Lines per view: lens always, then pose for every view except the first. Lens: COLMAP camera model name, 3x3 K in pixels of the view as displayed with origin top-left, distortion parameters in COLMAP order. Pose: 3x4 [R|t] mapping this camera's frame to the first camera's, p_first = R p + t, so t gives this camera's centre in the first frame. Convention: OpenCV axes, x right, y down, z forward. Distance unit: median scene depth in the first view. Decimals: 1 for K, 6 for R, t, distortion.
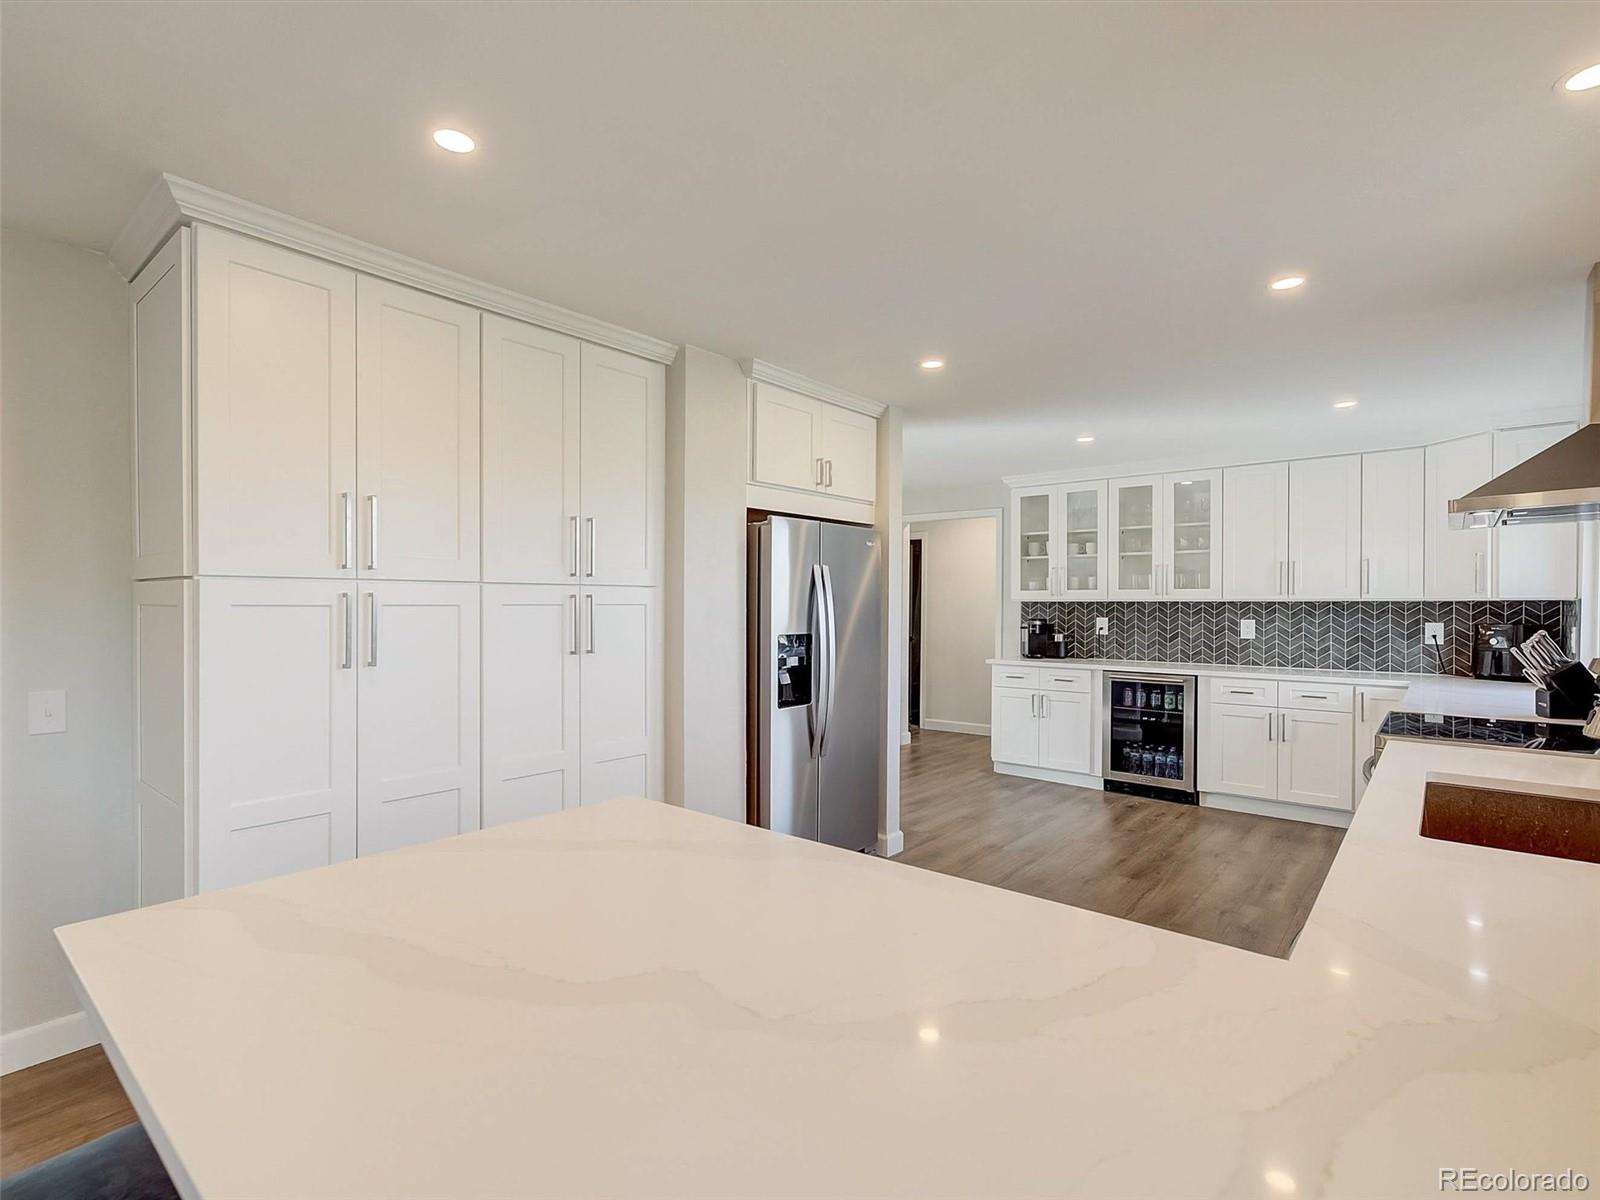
lens RADIAL K [[770.9, 0, 797.2], [0, 770.9, 608.1], [0, 0, 1]] dist [-0.005142, 0.002981]
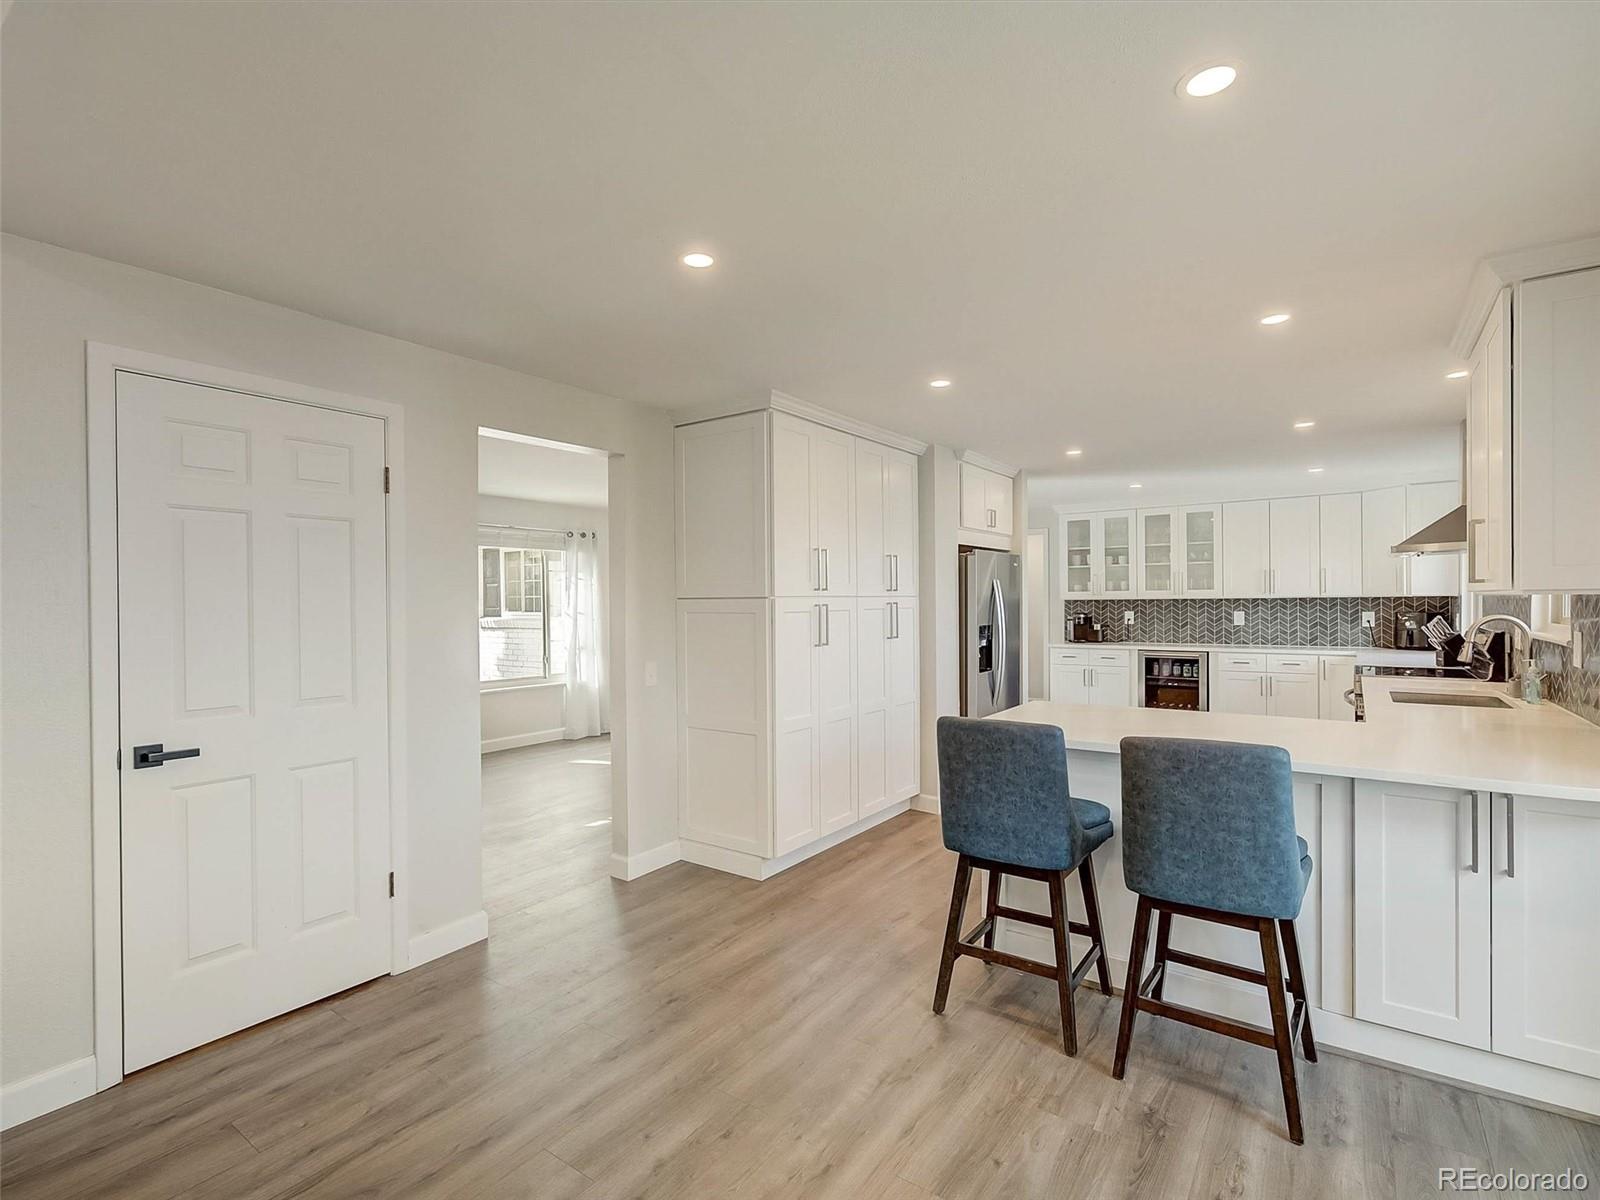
lens RADIAL K [[770.9, 0, 796.1], [0, 770.9, 601.2], [0, 0, 1]] dist [-0.005142, 0.002981]
pose [[0.997008, -0.012792, 0.076236, -0.333478], [0.013153, 0.999905, -0.004233, -0.008596], [-0.076175, 0.005223, 0.997081, -0.339416]]
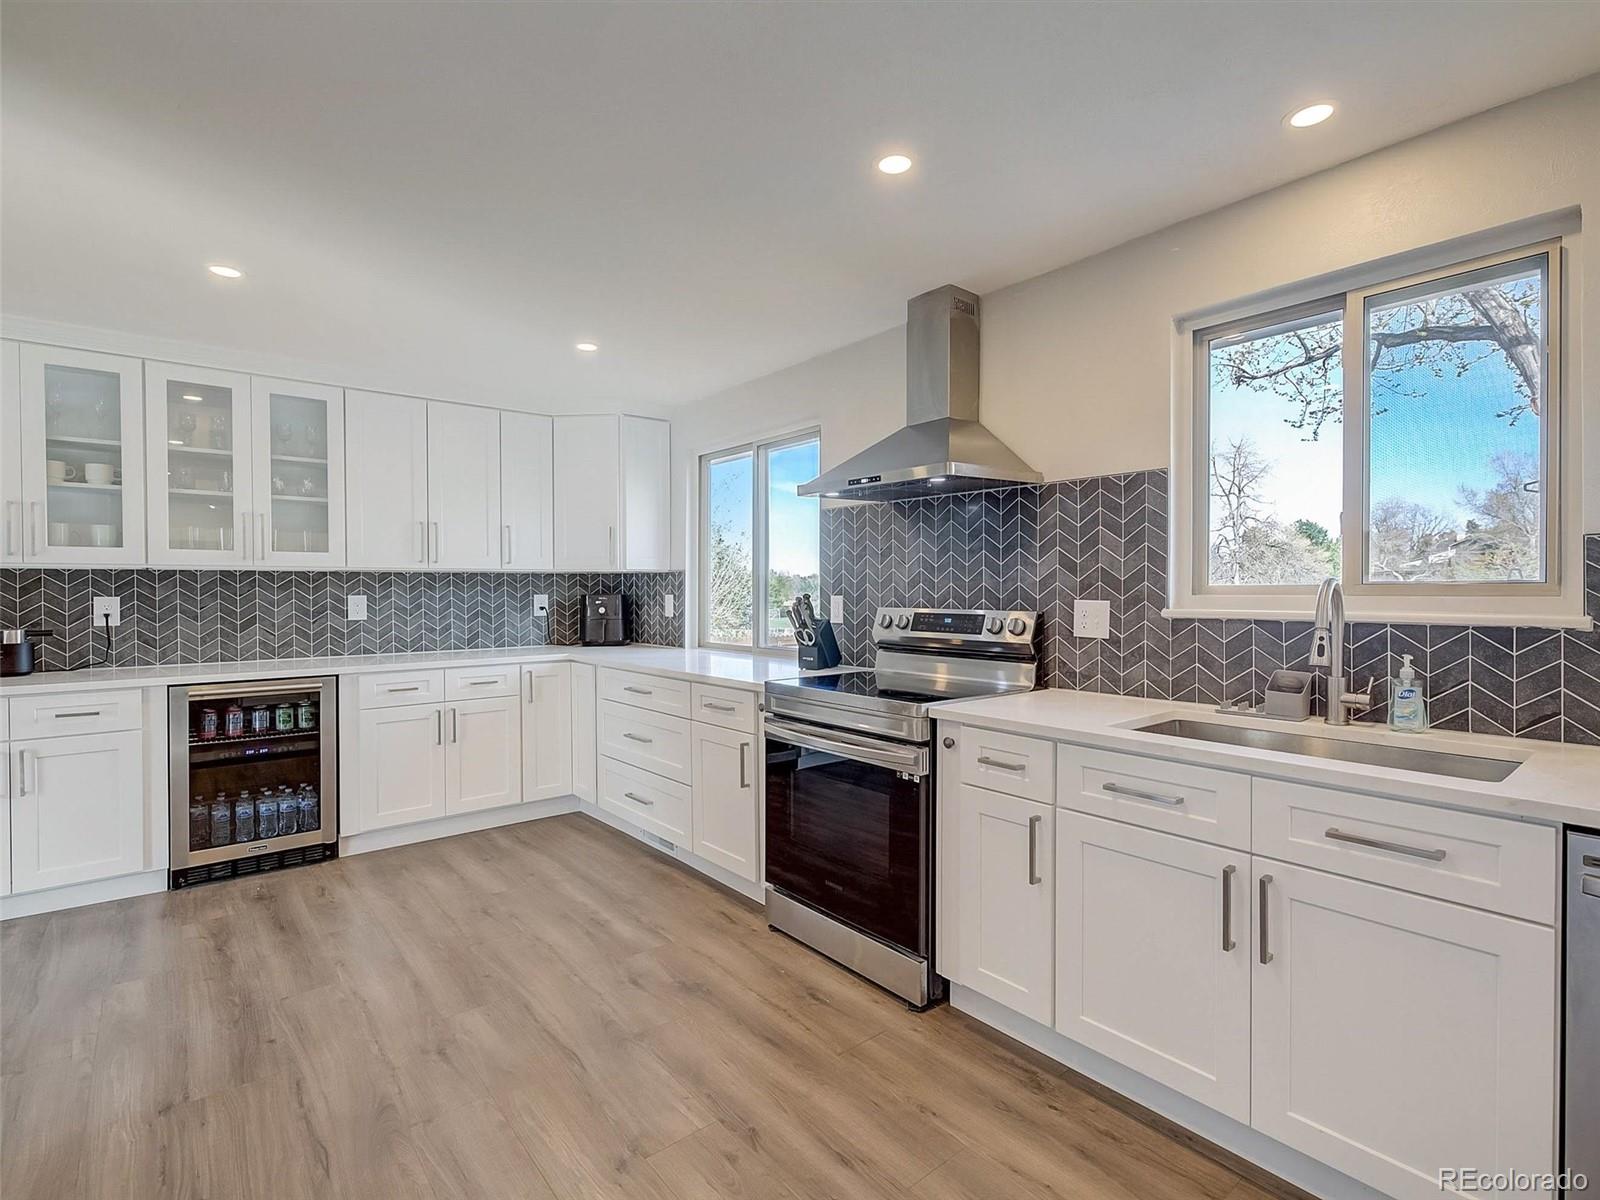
lens RADIAL K [[770.9, 0, 793.2], [0, 770.9, 597.3], [0, 0, 1]] dist [-0.005142, 0.002981]
pose [[0.183987, -0.016392, 0.982792, -0.092601], [0.007662, 0.999854, 0.015242, 0.009255], [-0.982899, 0.004726, 0.184086, 0.459538]]
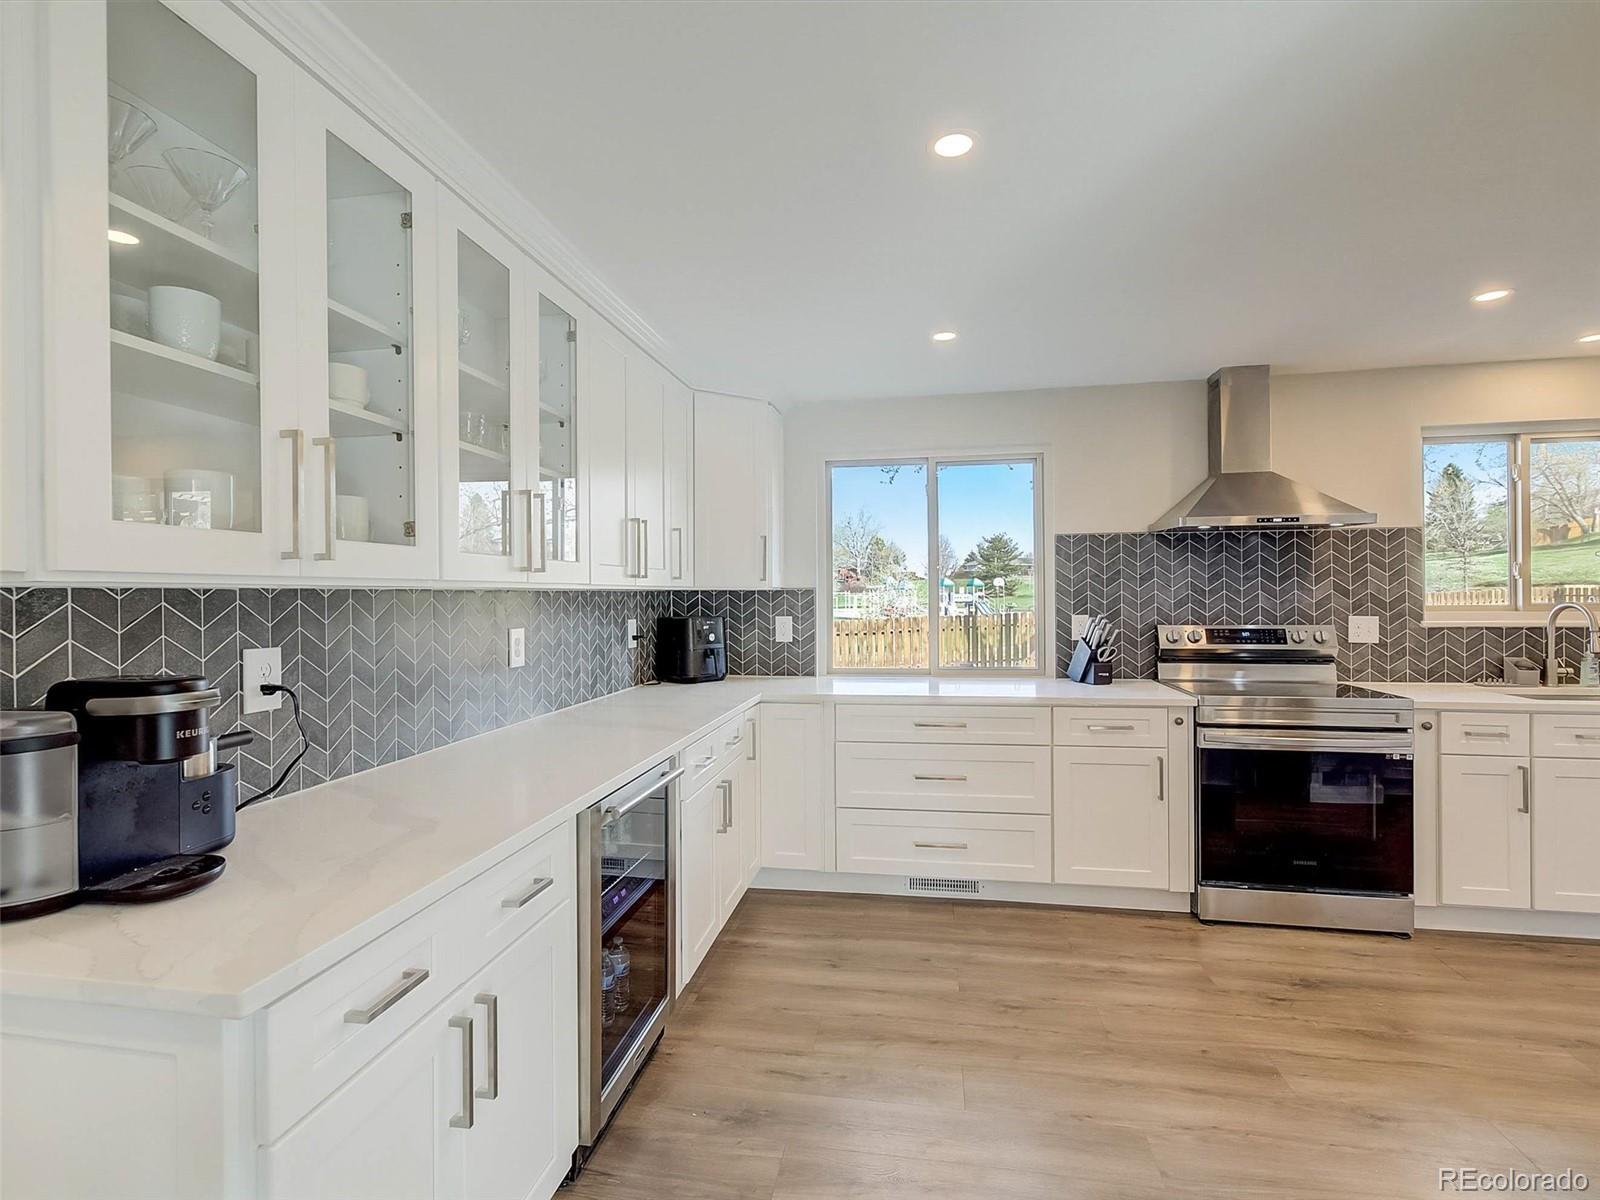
lens RADIAL K [[770.9, 0, 791.2], [0, 770.9, 593.7], [0, 0, 1]] dist [-0.005142, 0.002981]
pose [[-0.495660, 0.000875, 0.868516, 0.084731], [0.008702, 0.999954, 0.003959, -0.007458], [-0.868473, 0.009521, -0.495645, 1.157928]]
